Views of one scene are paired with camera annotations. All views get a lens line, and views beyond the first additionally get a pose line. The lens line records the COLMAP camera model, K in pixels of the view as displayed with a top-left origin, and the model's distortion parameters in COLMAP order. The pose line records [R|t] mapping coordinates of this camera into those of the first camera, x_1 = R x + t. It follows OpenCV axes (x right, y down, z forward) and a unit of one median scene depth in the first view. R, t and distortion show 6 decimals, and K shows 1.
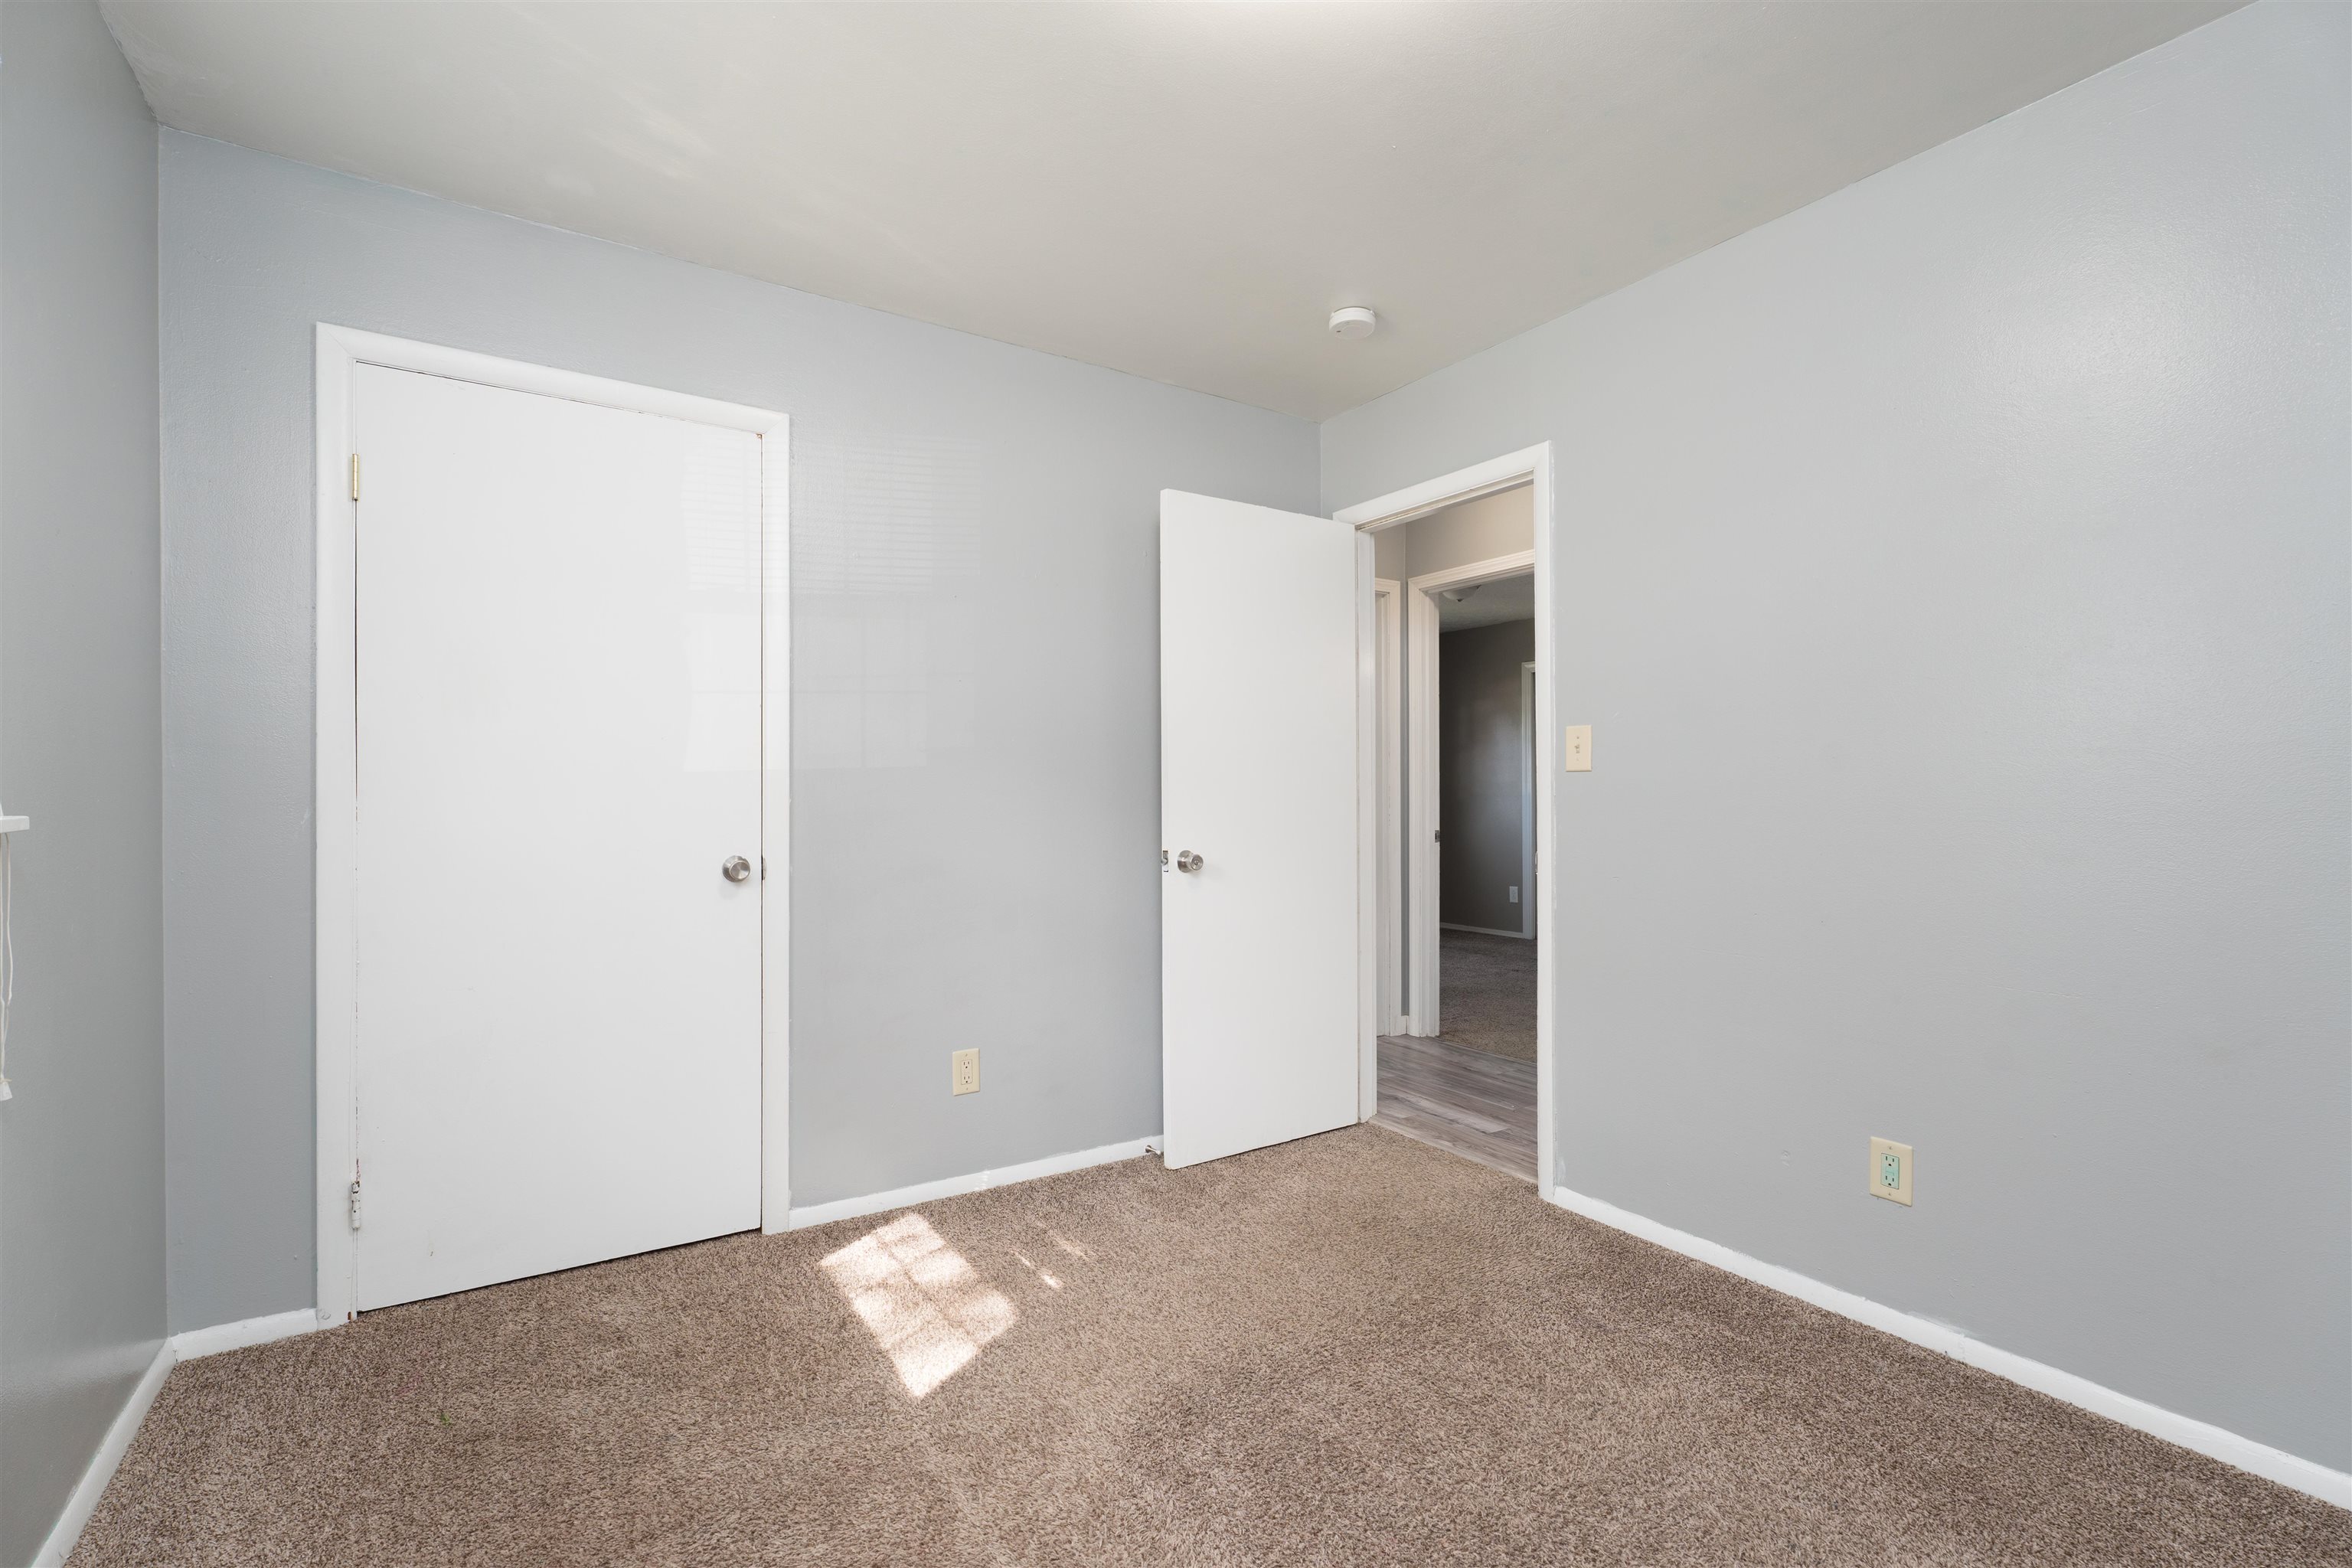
lens RADIAL K [[1035.8, 0, 1183.7], [0, 1035.8, 803.2], [0, 0, 1]] dist [0.002745, -0.002239]
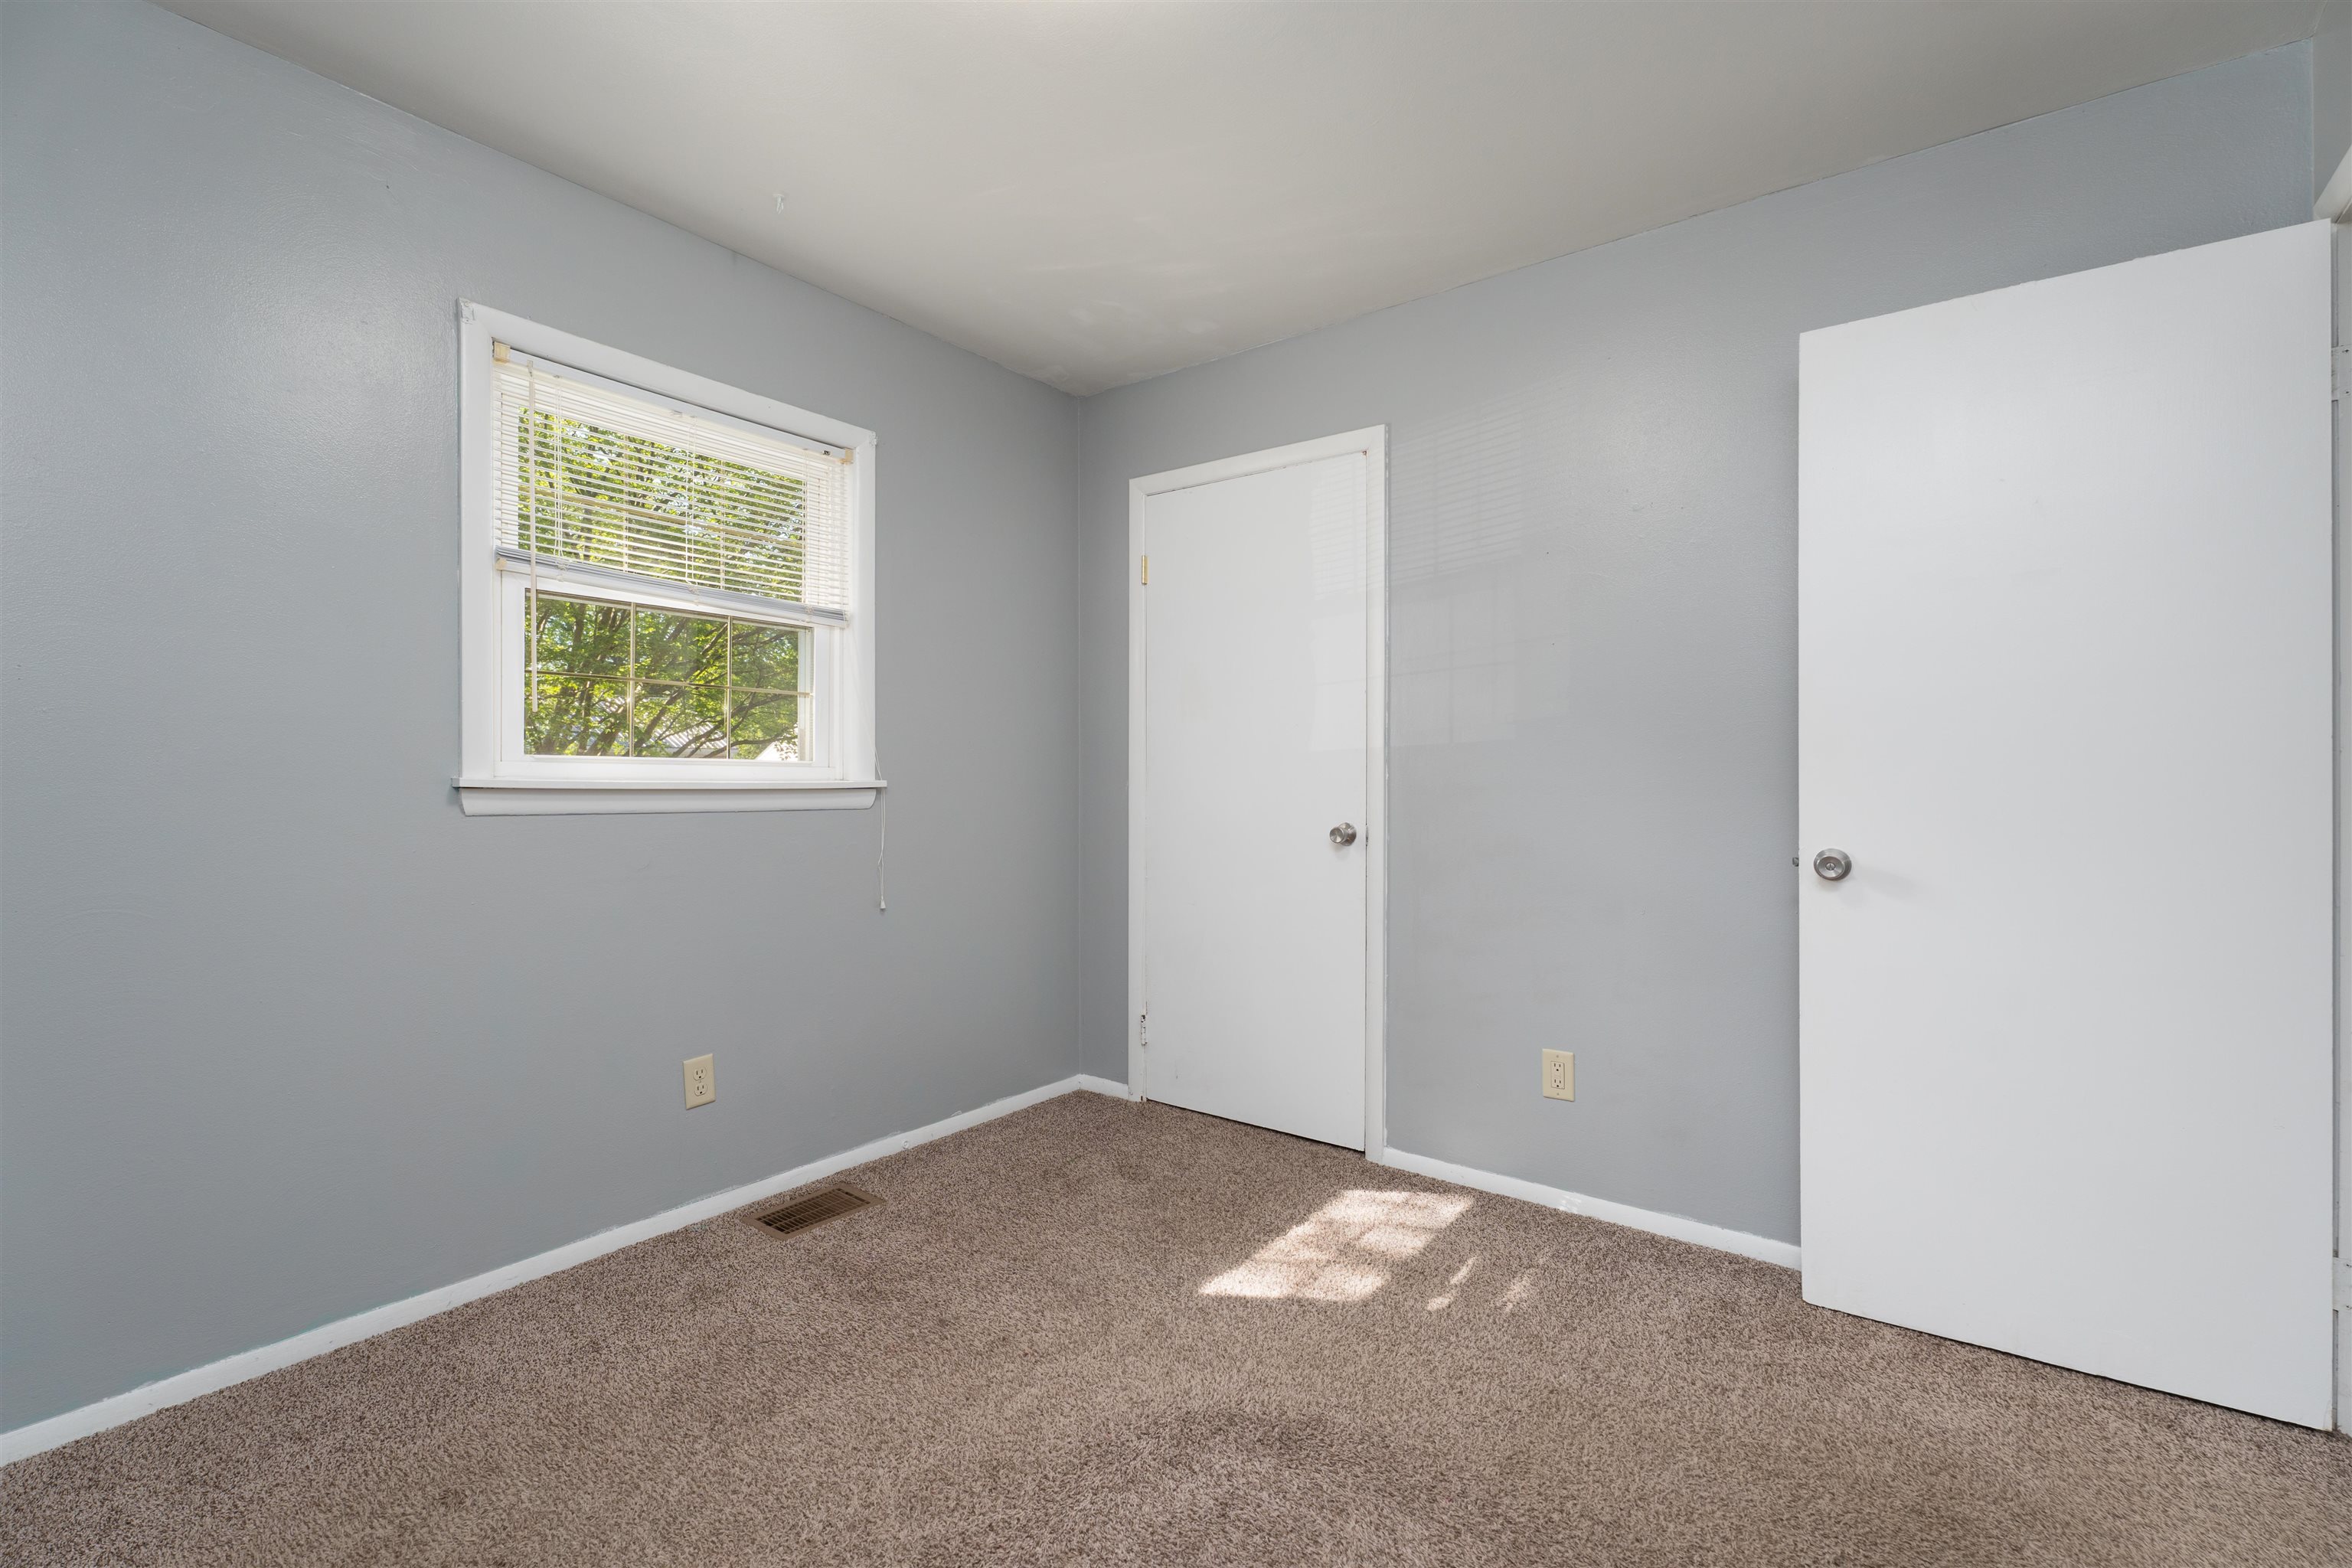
lens RADIAL K [[1035.8, 0, 1178.9], [0, 1035.8, 780.3], [0, 0, 1]] dist [0.002745, -0.002239]
pose [[0.346511, 0.006052, -0.938026, 0.582648], [-0.008906, 0.999955, 0.003162, 0.001870], [0.938004, 0.007259, 0.346549, 0.415079]]
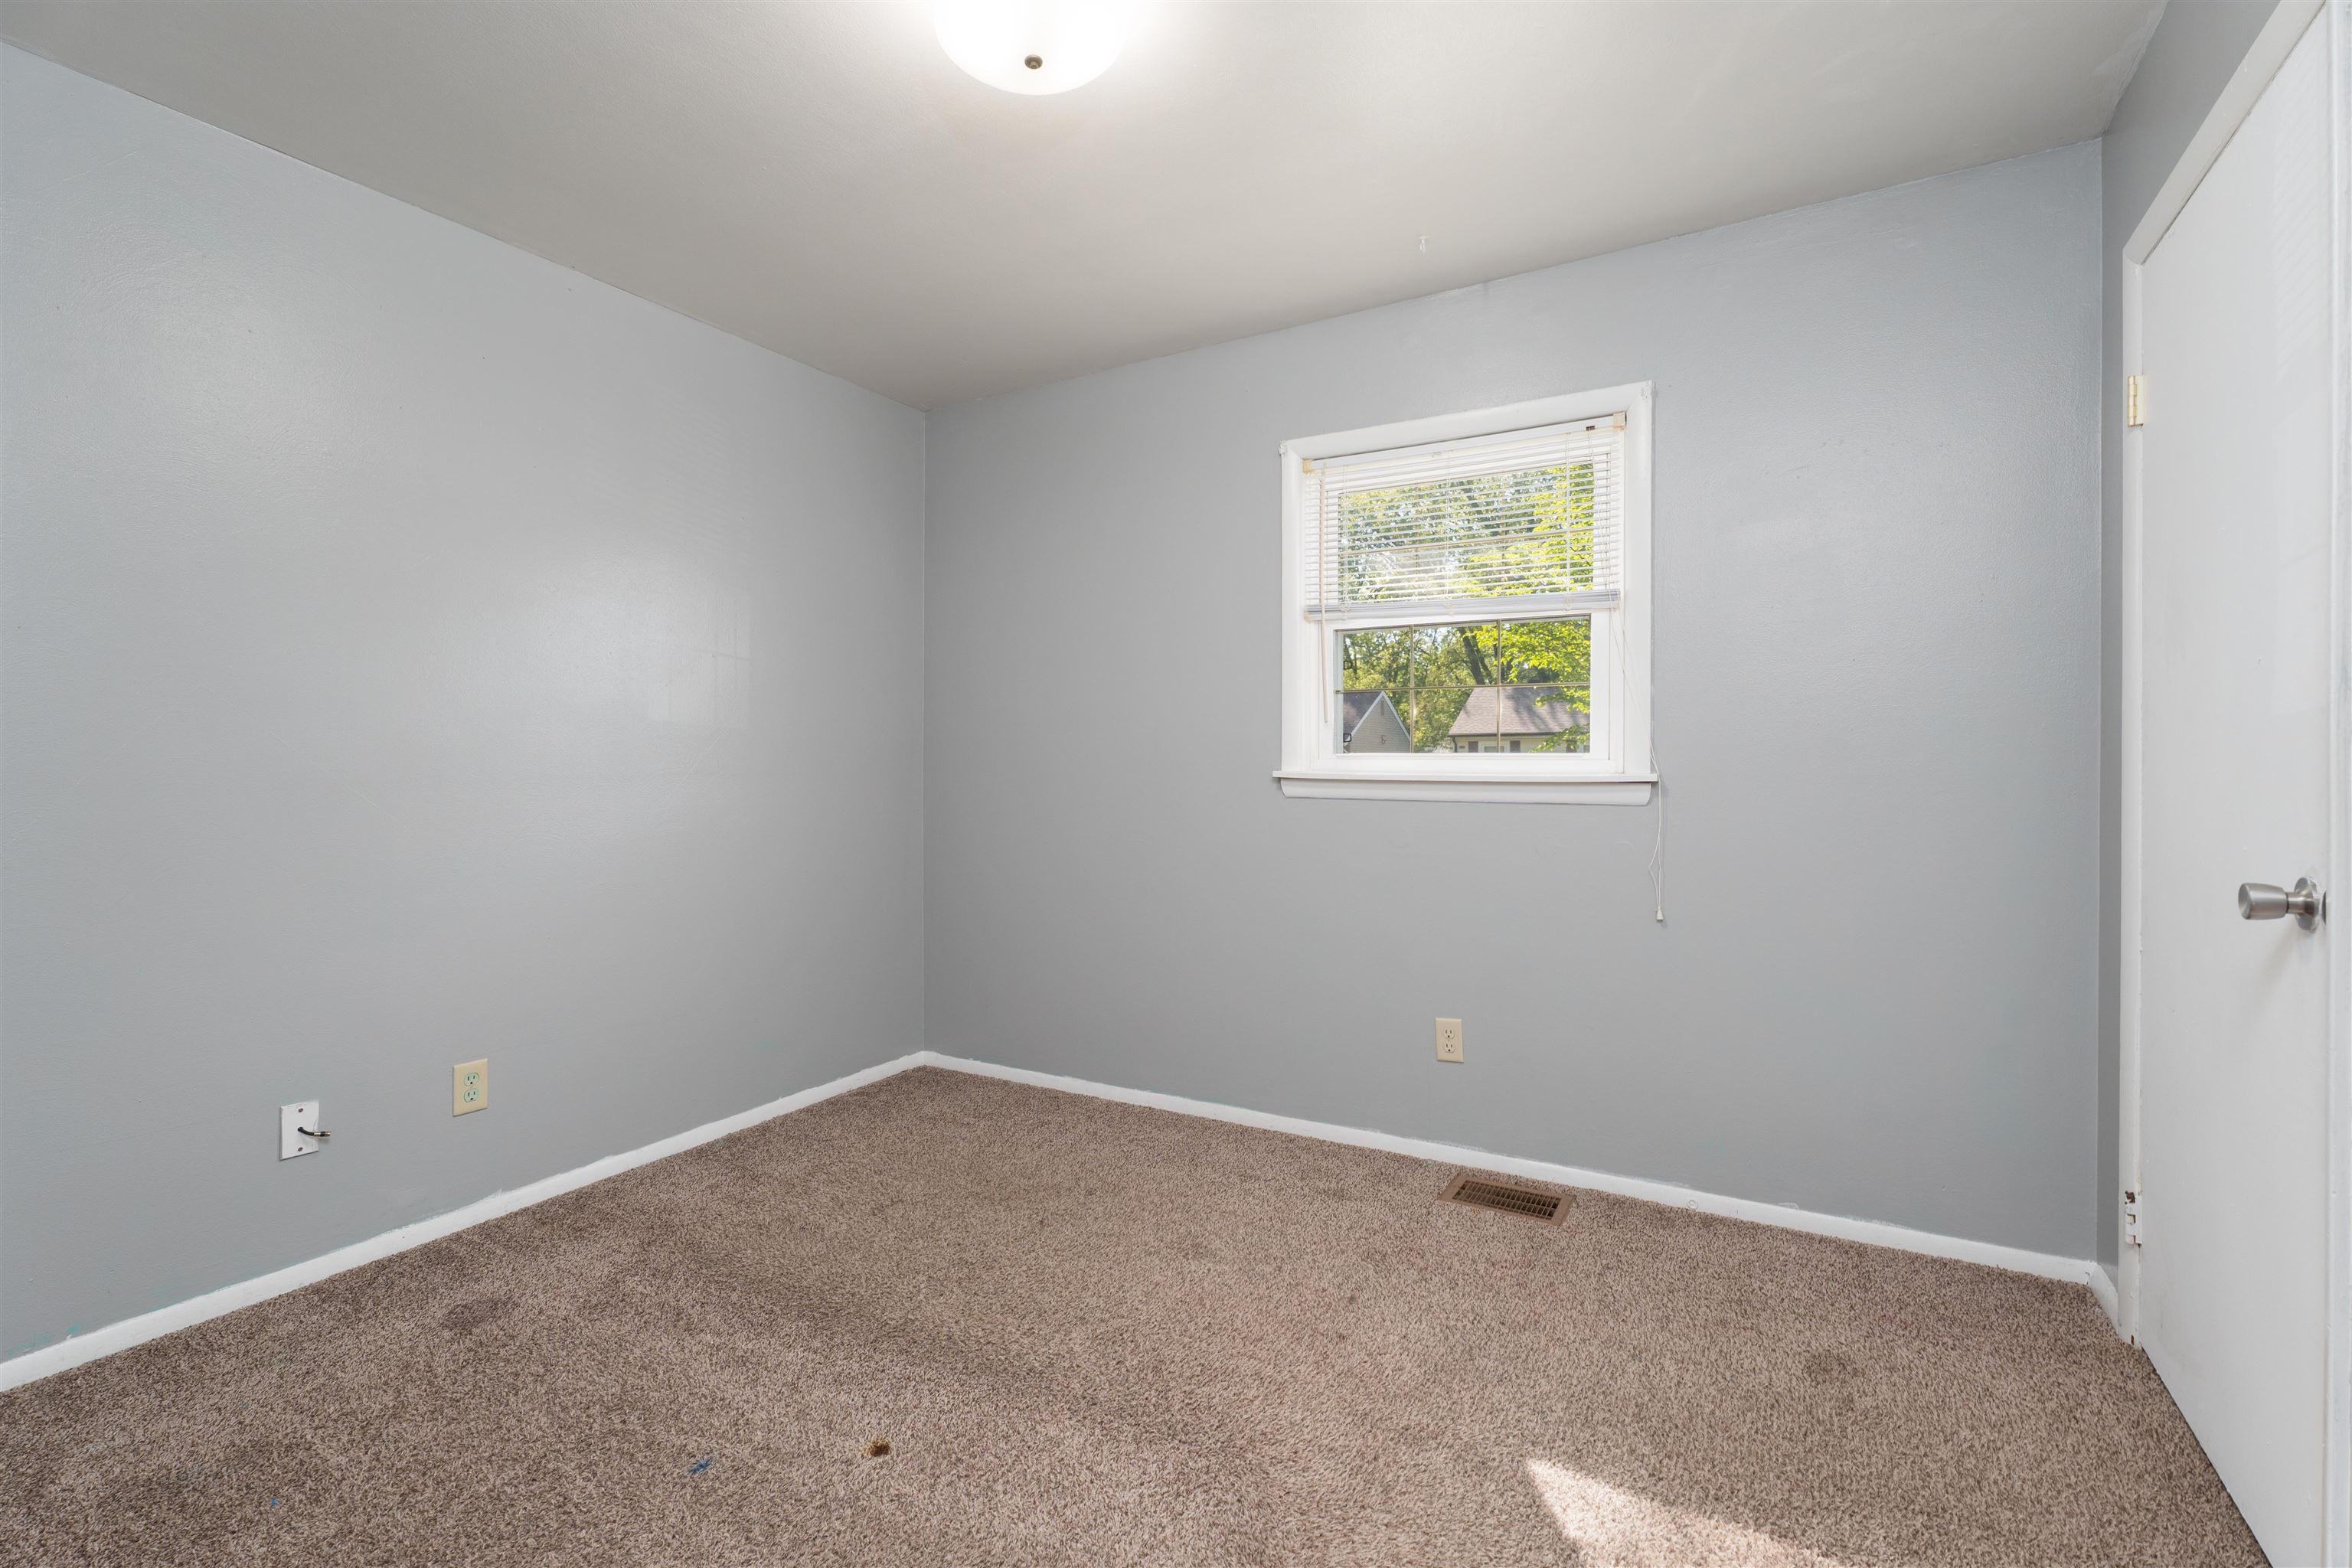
lens RADIAL K [[1035.8, 0, 1162.8], [0, 1035.8, 772.0], [0, 0, 1]] dist [0.002745, -0.002239]
pose [[-0.888381, 0.004186, -0.459087, 0.288102], [0.000146, 0.999961, 0.008836, -0.001857], [0.459106, 0.007783, -0.888347, 1.164970]]
